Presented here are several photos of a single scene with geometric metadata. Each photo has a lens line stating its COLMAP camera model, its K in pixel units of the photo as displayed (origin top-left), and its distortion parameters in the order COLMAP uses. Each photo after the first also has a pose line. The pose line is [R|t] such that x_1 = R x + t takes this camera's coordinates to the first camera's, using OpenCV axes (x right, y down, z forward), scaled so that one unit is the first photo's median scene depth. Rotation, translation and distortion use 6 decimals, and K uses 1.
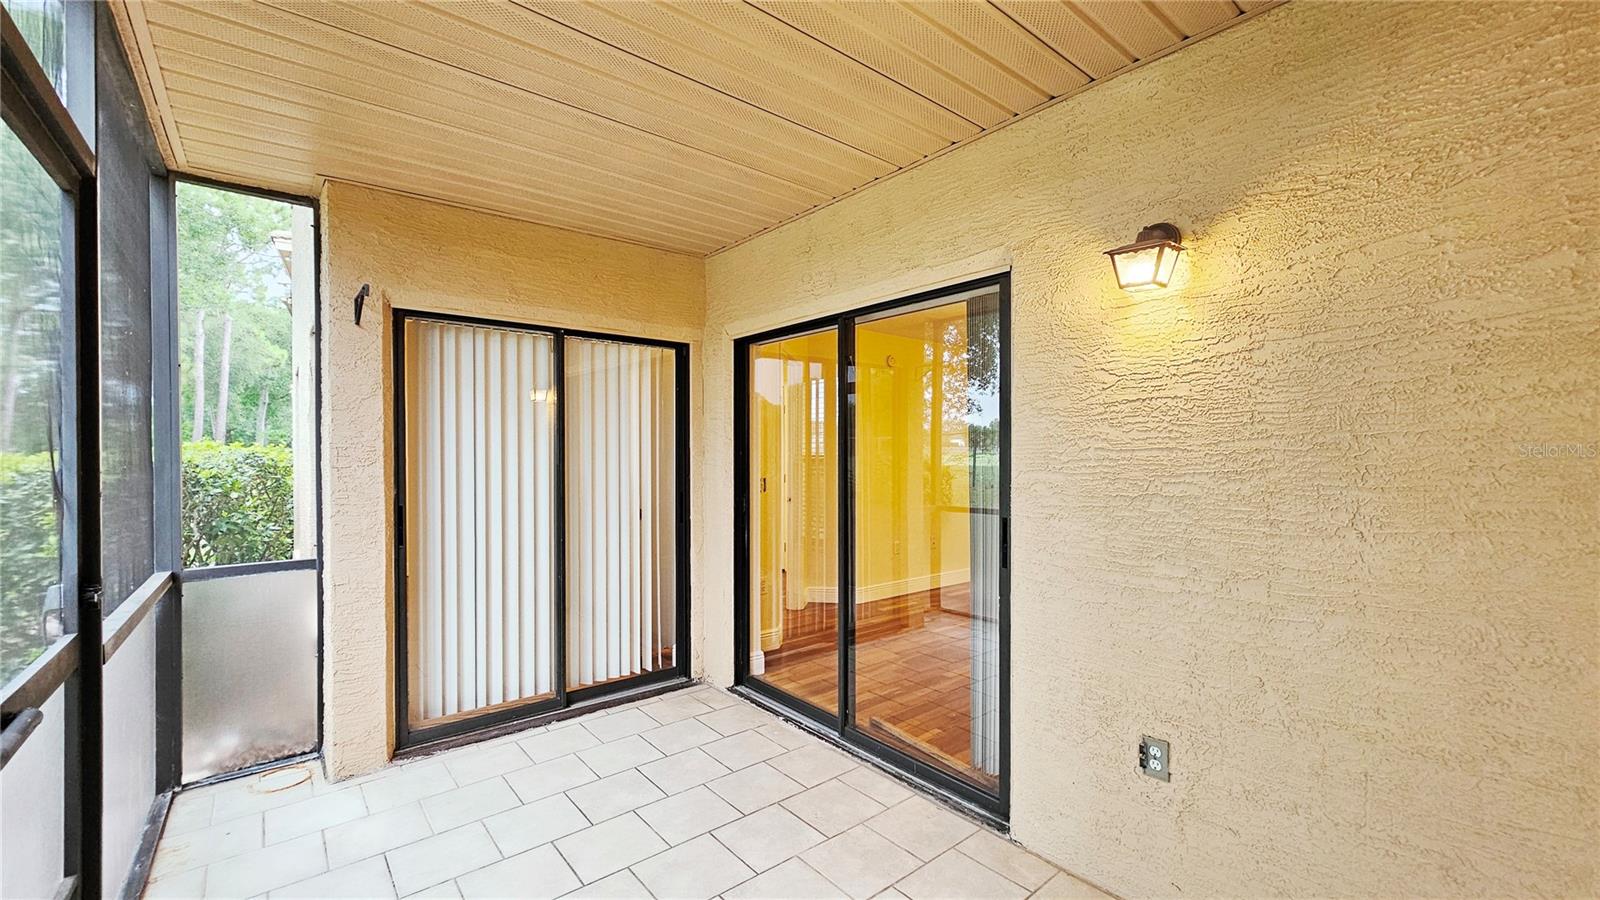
lens RADIAL K [[658.7, 0, 815.0], [0, 658.7, 452.8], [0, 0, 1]] dist [0.001586, 0.000073]
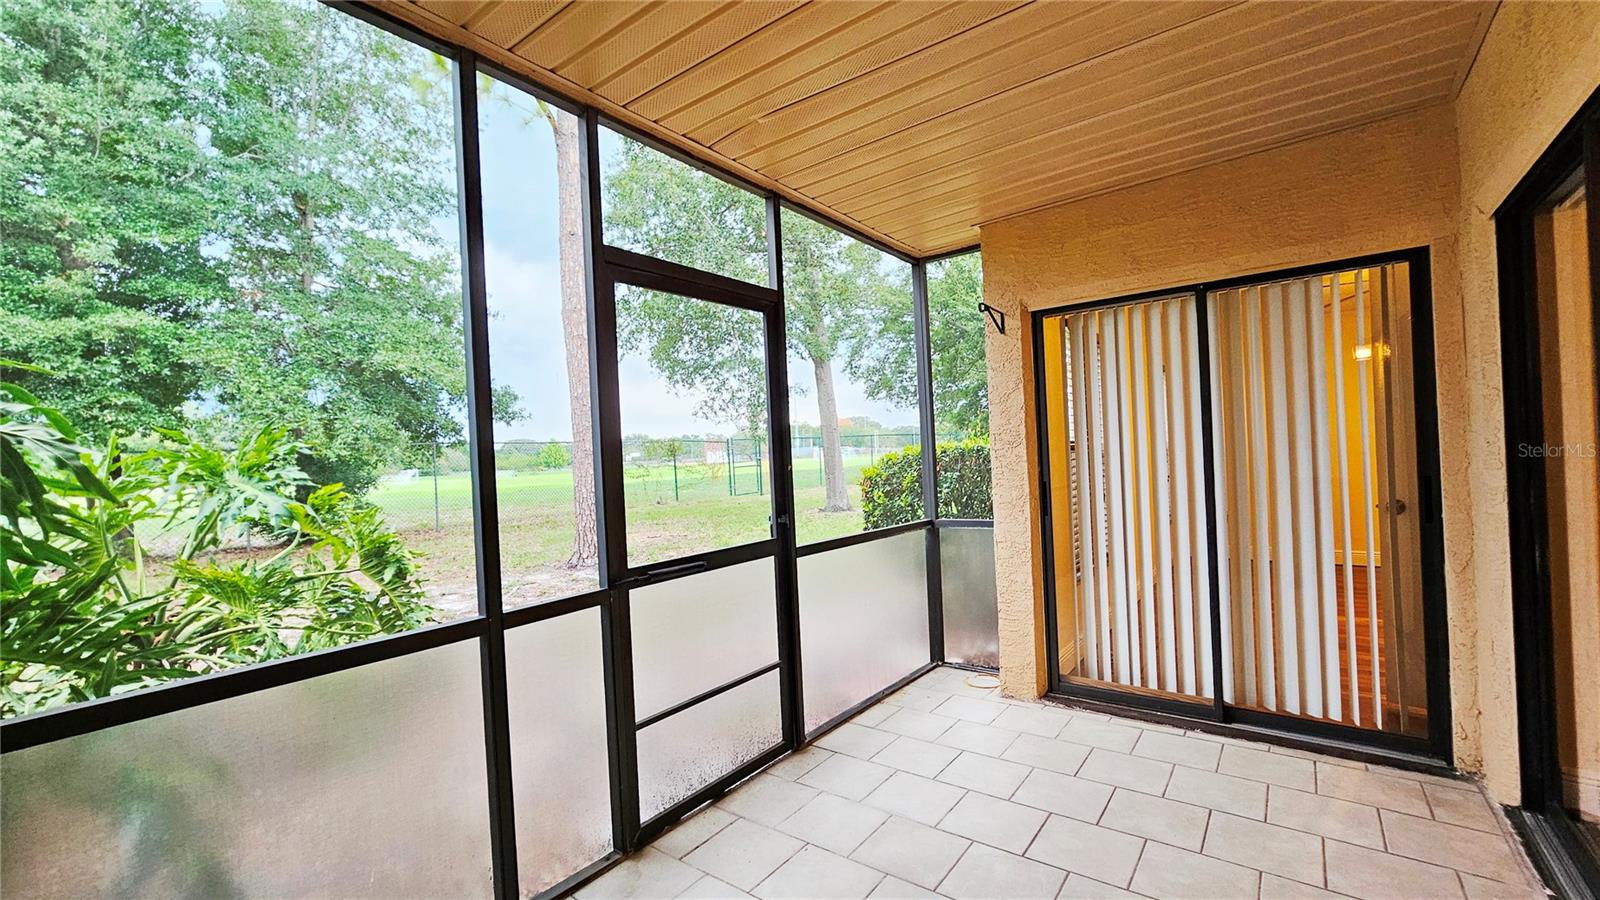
lens RADIAL K [[658.7, 0, 793.5], [0, 658.7, 453.4], [0, 0, 1]] dist [0.001586, 0.000073]
pose [[0.217170, -0.013341, -0.976043, 0.359102], [0.043344, 0.999052, -0.004011, 0.015140], [0.975171, -0.041434, 0.217542, 0.290195]]
